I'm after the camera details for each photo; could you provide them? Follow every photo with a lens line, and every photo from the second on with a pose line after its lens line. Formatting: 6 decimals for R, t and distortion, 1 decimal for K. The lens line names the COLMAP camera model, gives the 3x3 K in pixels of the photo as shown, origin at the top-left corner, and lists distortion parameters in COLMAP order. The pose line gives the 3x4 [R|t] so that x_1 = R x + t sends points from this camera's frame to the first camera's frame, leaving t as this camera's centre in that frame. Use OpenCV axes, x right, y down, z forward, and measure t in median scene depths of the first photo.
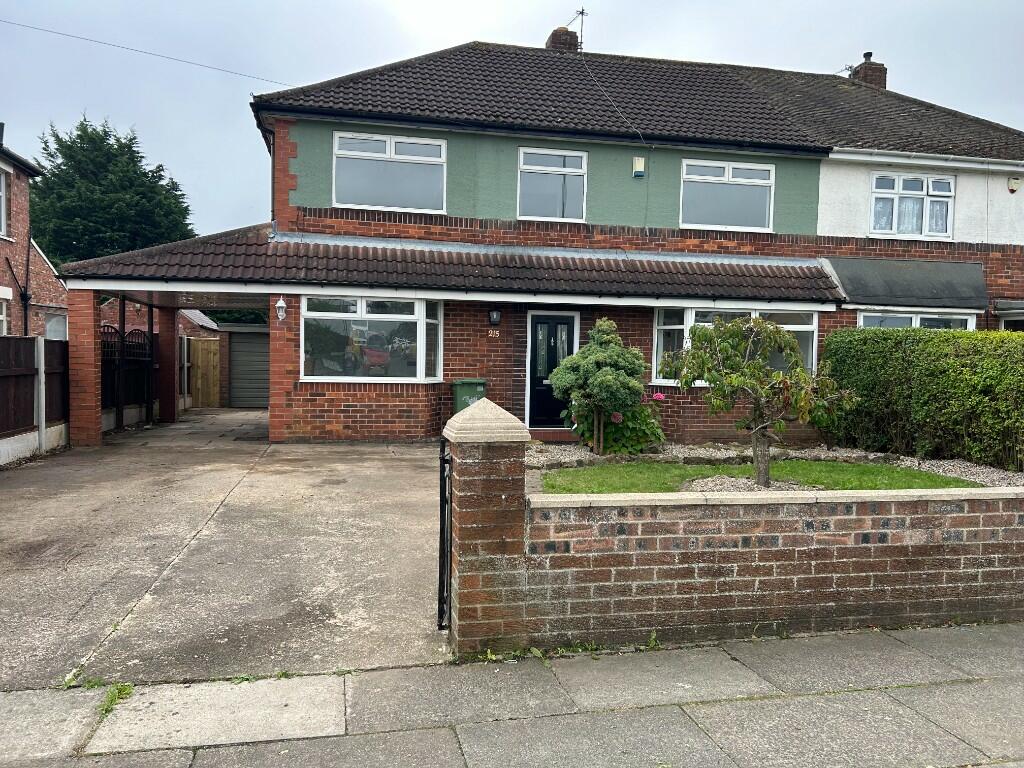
lens RADIAL K [[813.2, 0, 512.0], [0, 813.2, 384.0], [0, 0, 1]] dist [0.045234, 0.000847]
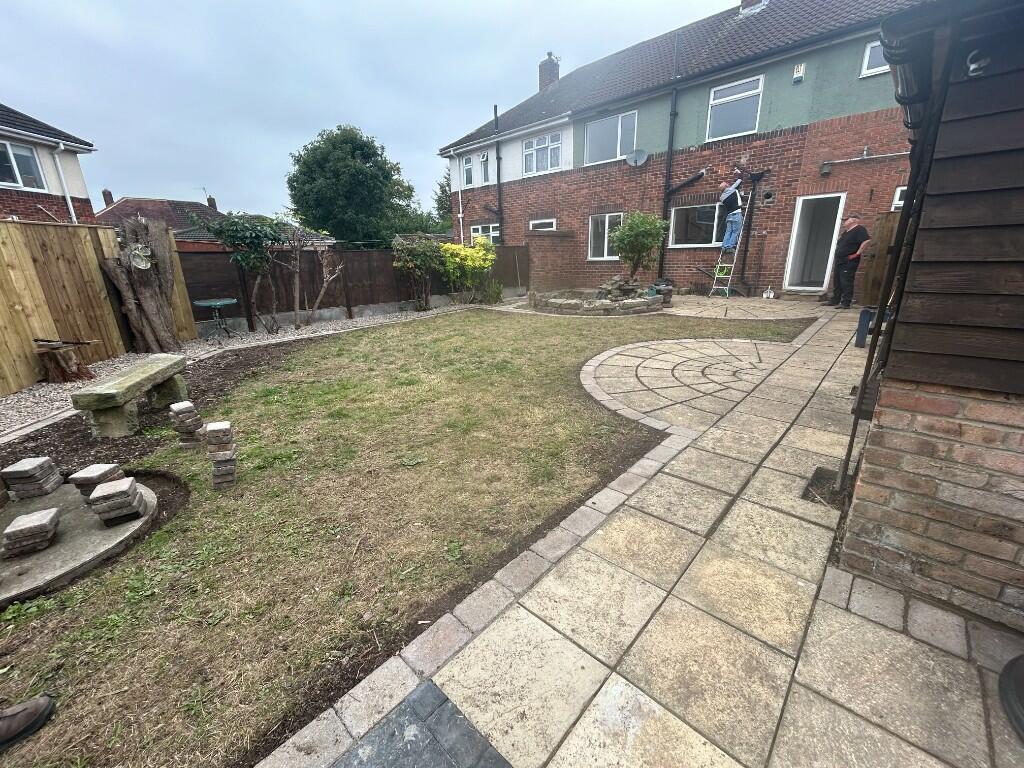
lens RADIAL K [[416.1, 0, 513.9], [0, 416.1, 382.6], [0, 0, 1]] dist [-0.001473, -0.000135]
pose [[0.565364, 0.218829, -0.795285, 0.731234], [0.044370, 0.954702, 0.294237, -0.008578], [0.823647, -0.201638, 0.530045, 0.217886]]
